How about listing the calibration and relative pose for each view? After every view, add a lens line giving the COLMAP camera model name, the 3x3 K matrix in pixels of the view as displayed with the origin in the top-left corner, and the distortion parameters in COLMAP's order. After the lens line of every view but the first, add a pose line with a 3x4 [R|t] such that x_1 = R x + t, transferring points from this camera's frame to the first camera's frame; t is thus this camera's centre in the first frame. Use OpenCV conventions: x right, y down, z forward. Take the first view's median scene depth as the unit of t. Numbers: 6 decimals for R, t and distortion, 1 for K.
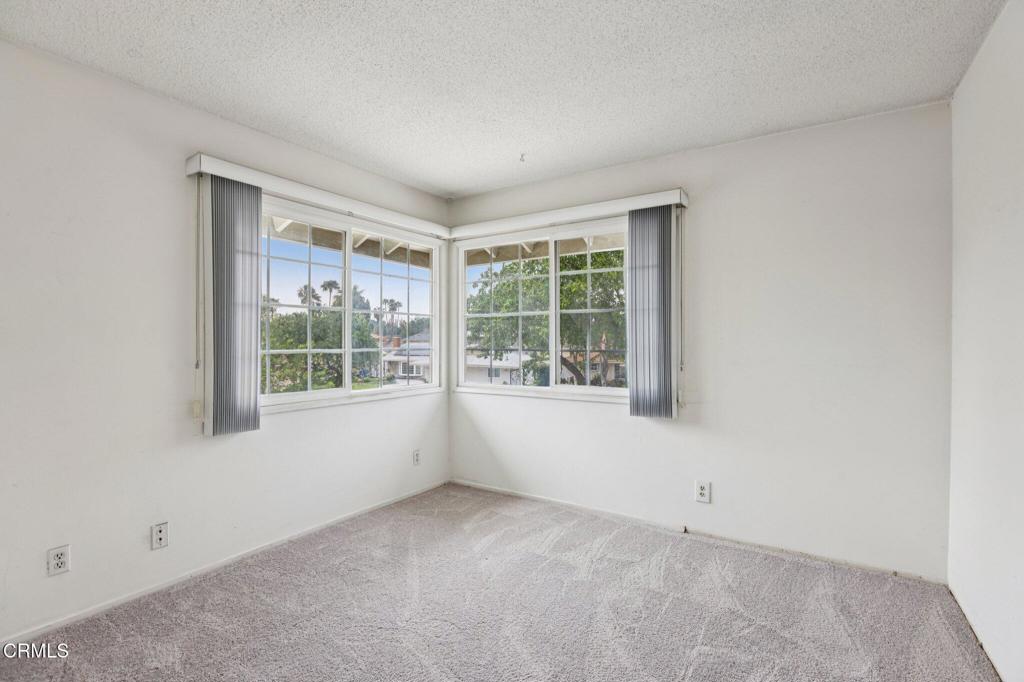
lens RADIAL K [[460.7, 0, 514.8], [0, 460.7, 339.8], [0, 0, 1]] dist [-0.047812, 0.012255]
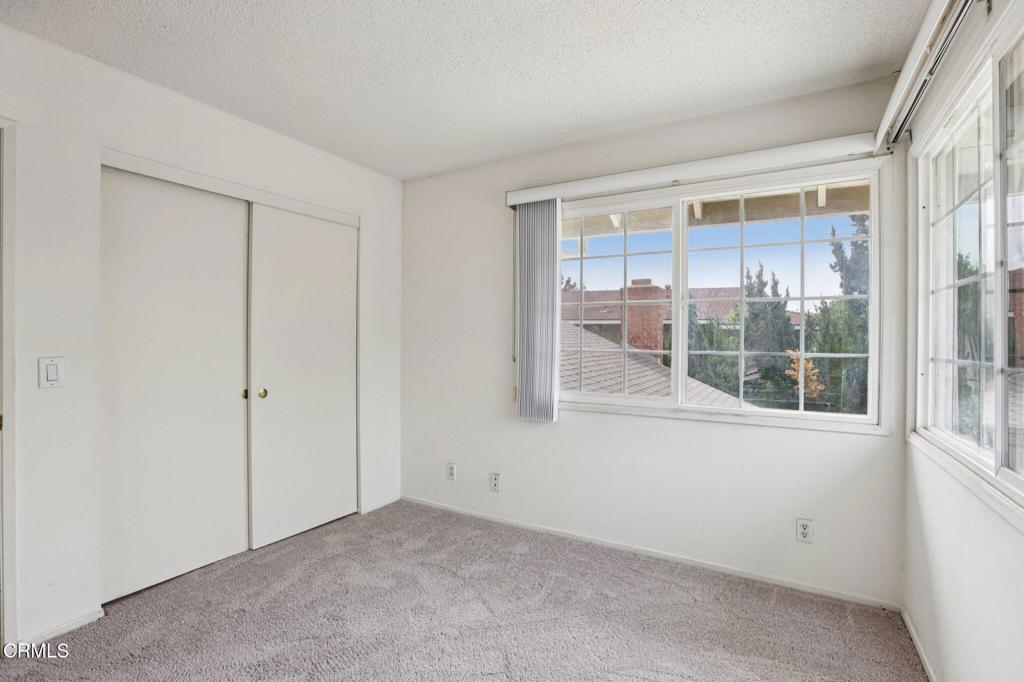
lens RADIAL K [[475.8, 0, 515.0], [0, 475.8, 340.4], [0, 0, 1]] dist [-0.021631, -0.000233]
pose [[0.051503, 0.007262, -0.998646, 0.488545], [0.004804, 0.999960, 0.007519, -0.004830], [0.998661, -0.005185, 0.051466, 0.730462]]
